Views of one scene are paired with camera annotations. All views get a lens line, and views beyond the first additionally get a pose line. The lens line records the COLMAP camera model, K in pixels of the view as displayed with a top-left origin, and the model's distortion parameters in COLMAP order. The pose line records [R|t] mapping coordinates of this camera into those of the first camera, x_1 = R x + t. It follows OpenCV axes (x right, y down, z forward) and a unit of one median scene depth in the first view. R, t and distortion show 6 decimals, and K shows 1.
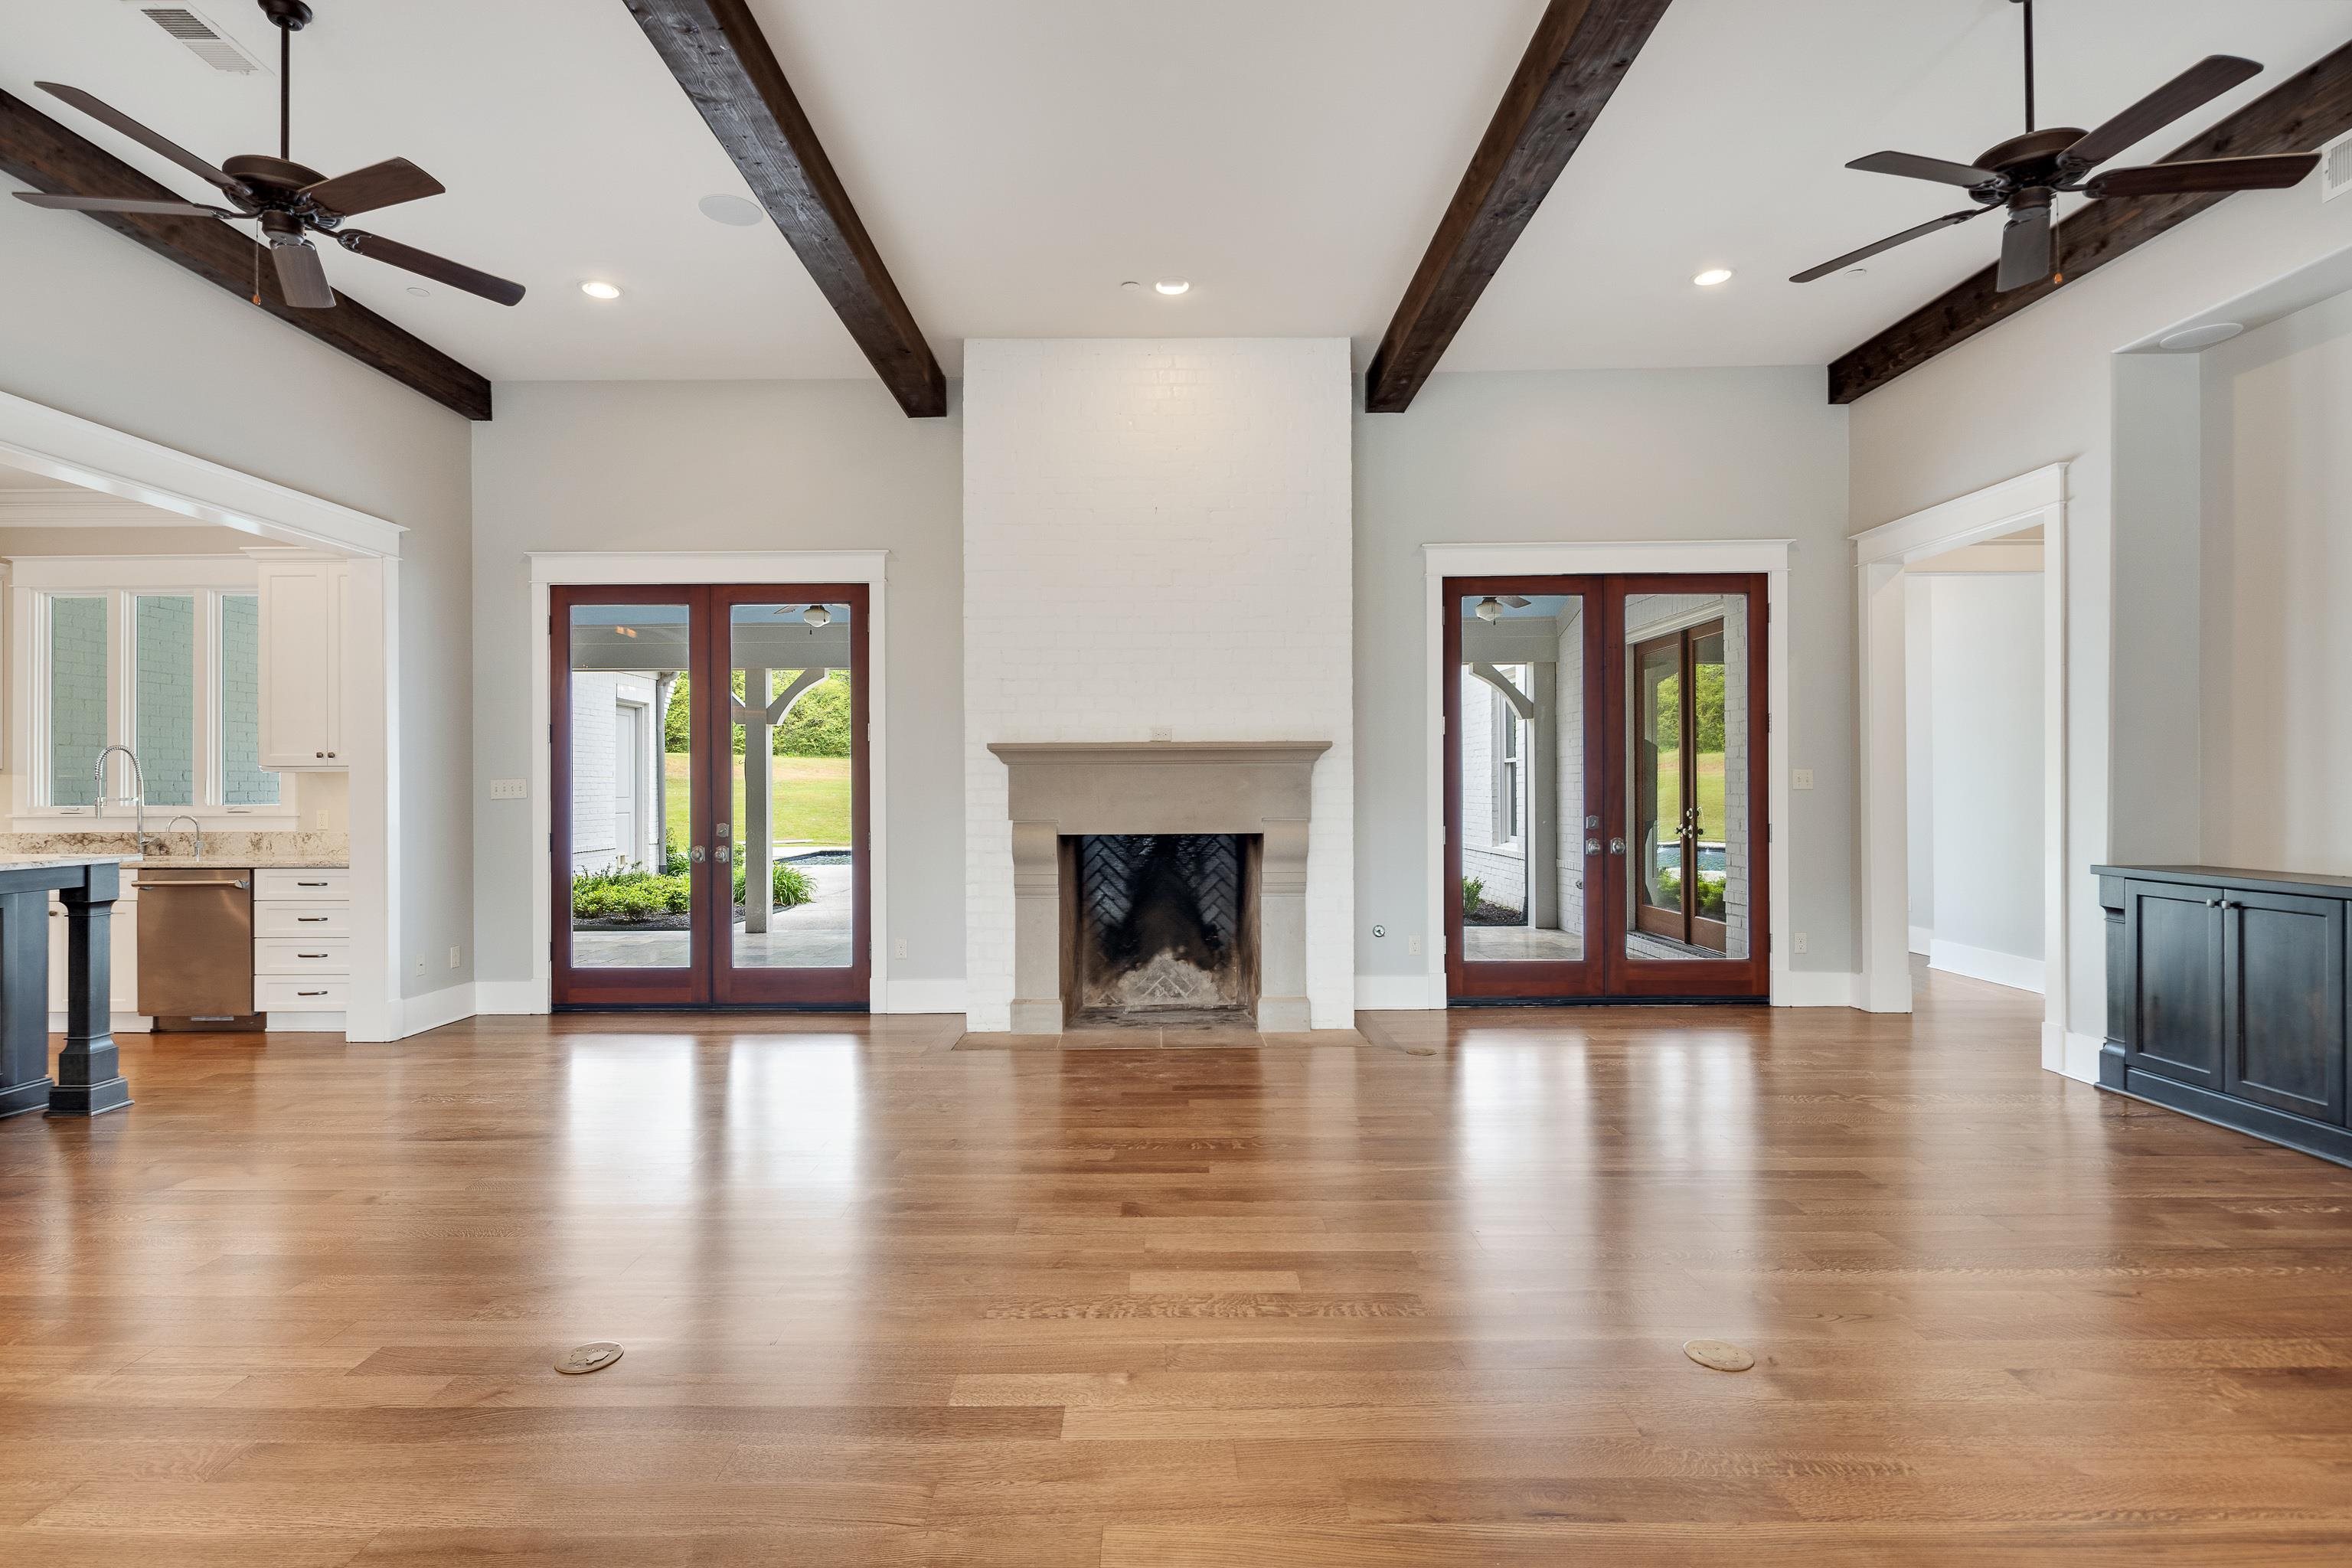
lens RADIAL K [[1138.6, 0, 1151.9], [0, 1138.6, 776.3], [0, 0, 1]] dist [0.004024, -0.004235]
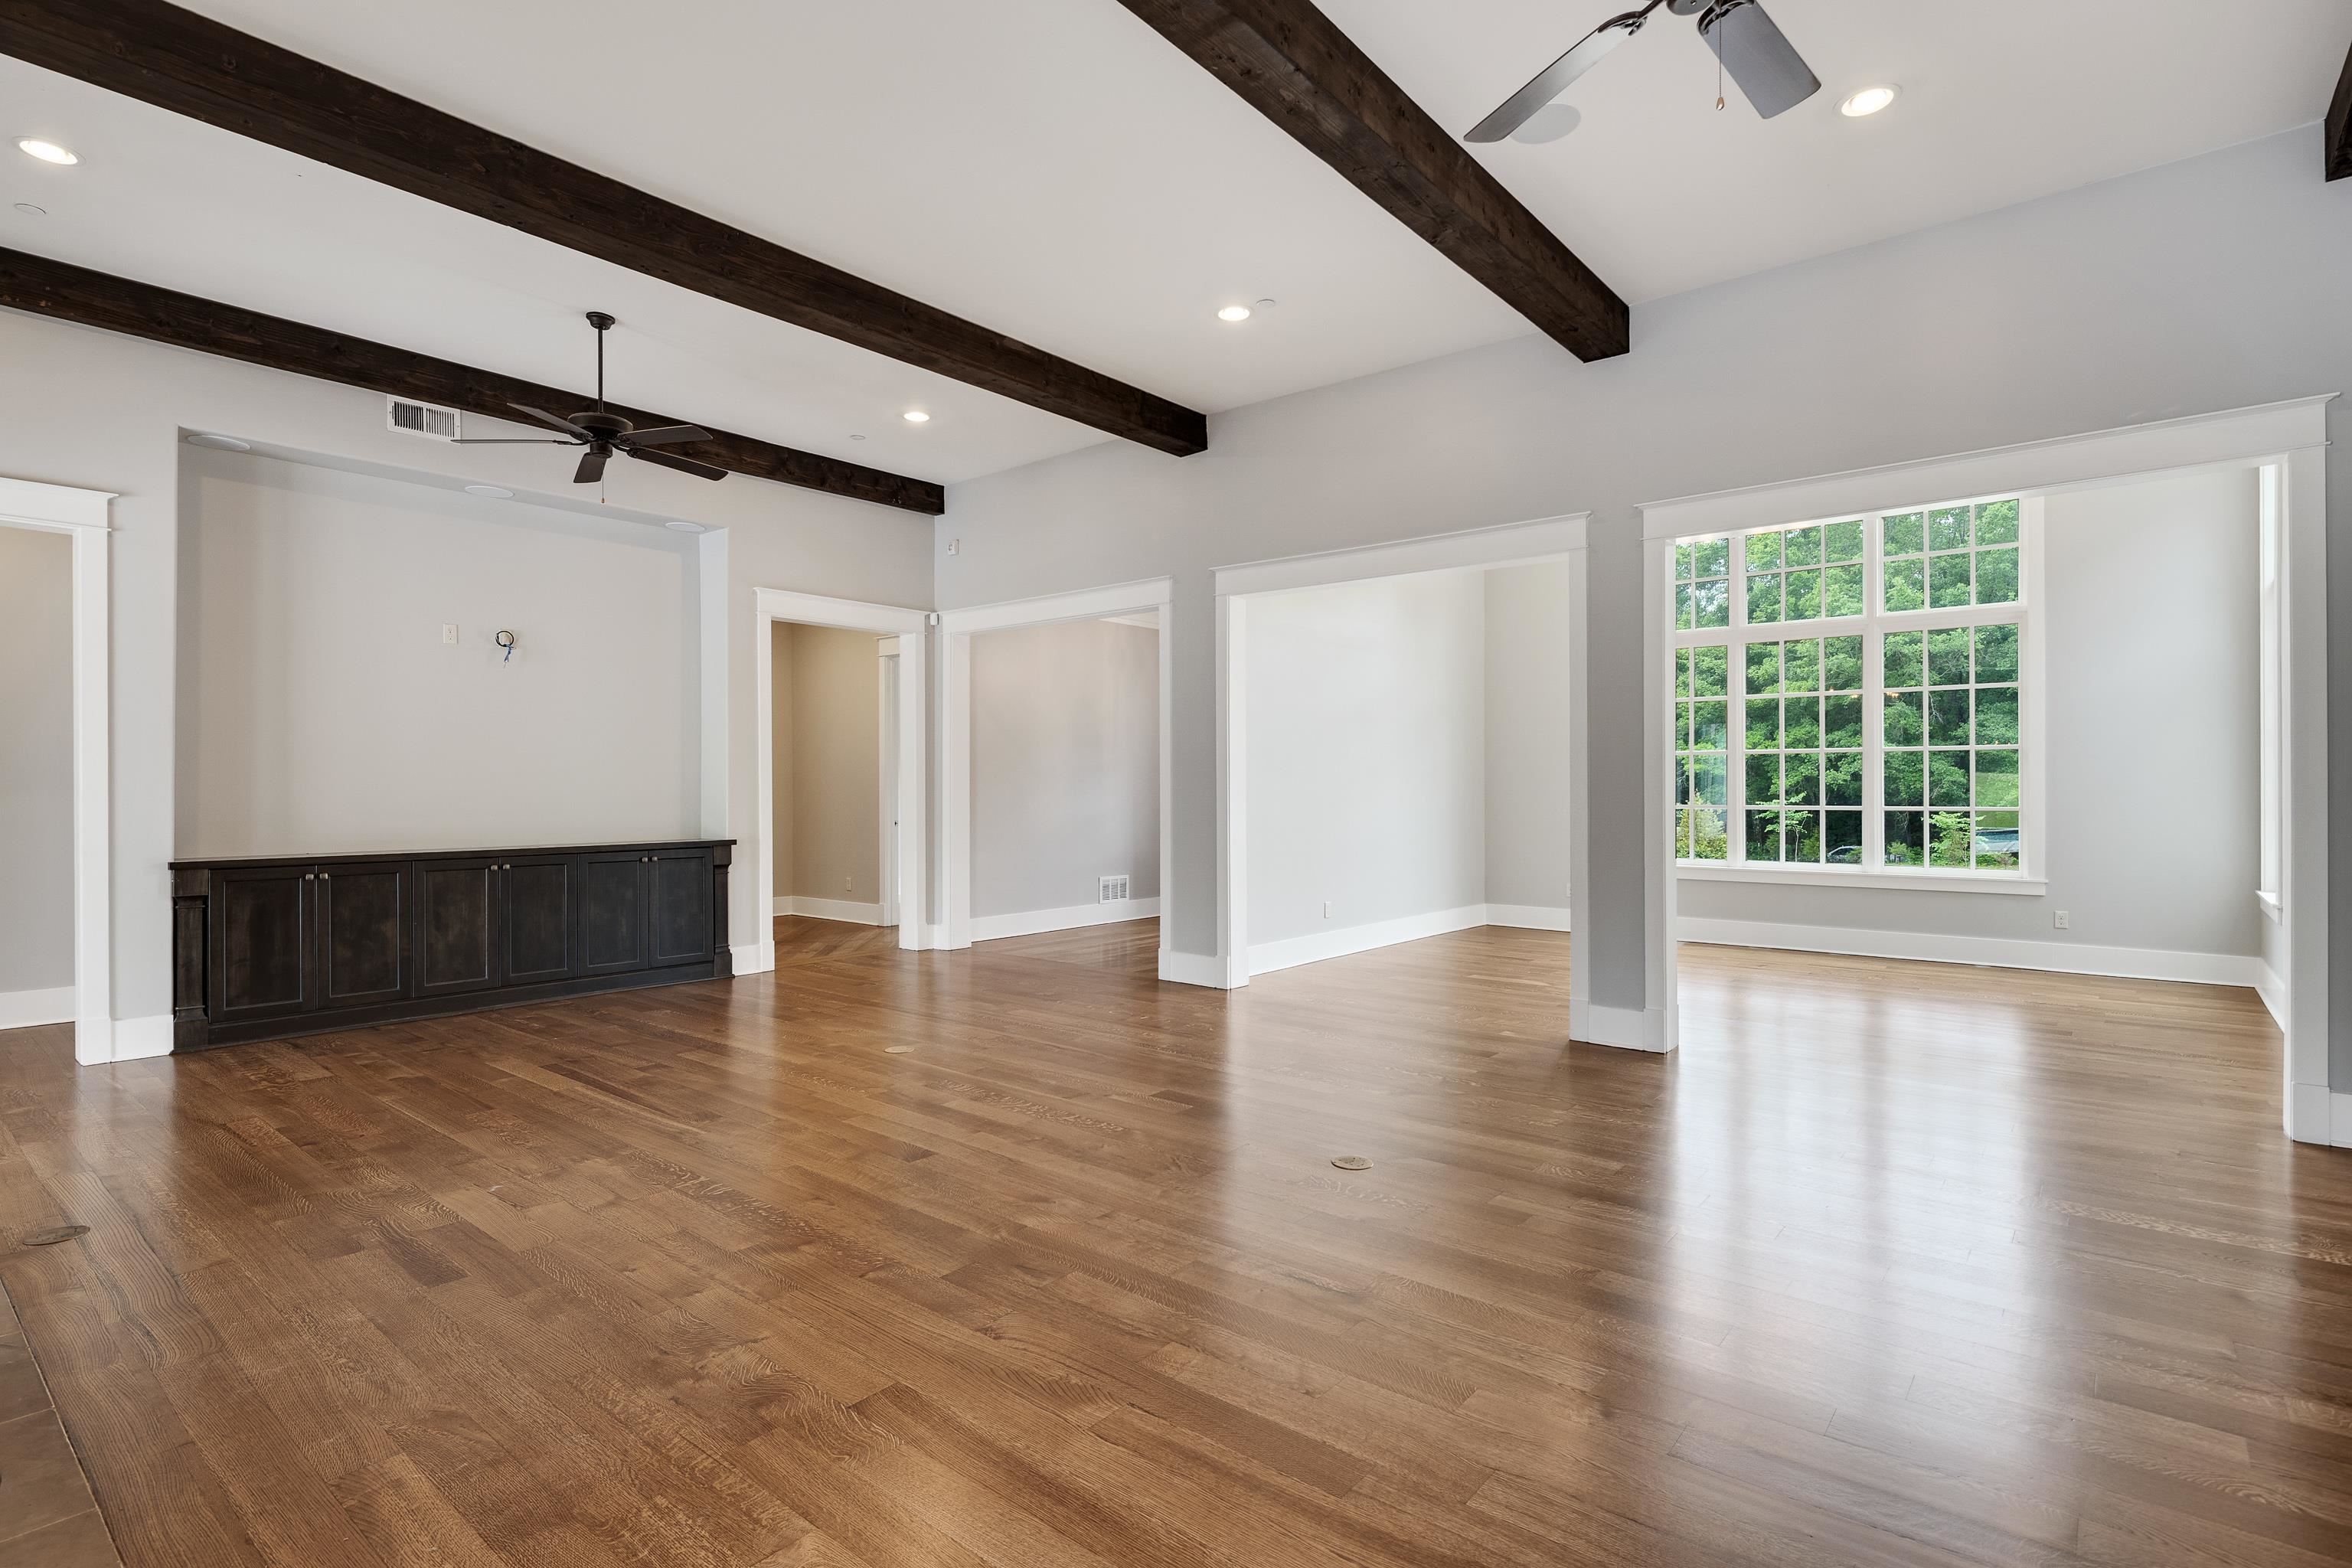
lens RADIAL K [[1138.6, 0, 1171.4], [0, 1138.6, 783.9], [0, 0, 1]] dist [0.004024, -0.004235]
pose [[-0.777033, 0.009570, 0.629387, -0.498011], [0.000915, 0.999901, -0.014075, 0.011229], [-0.629459, -0.010361, -0.776964, 0.916976]]
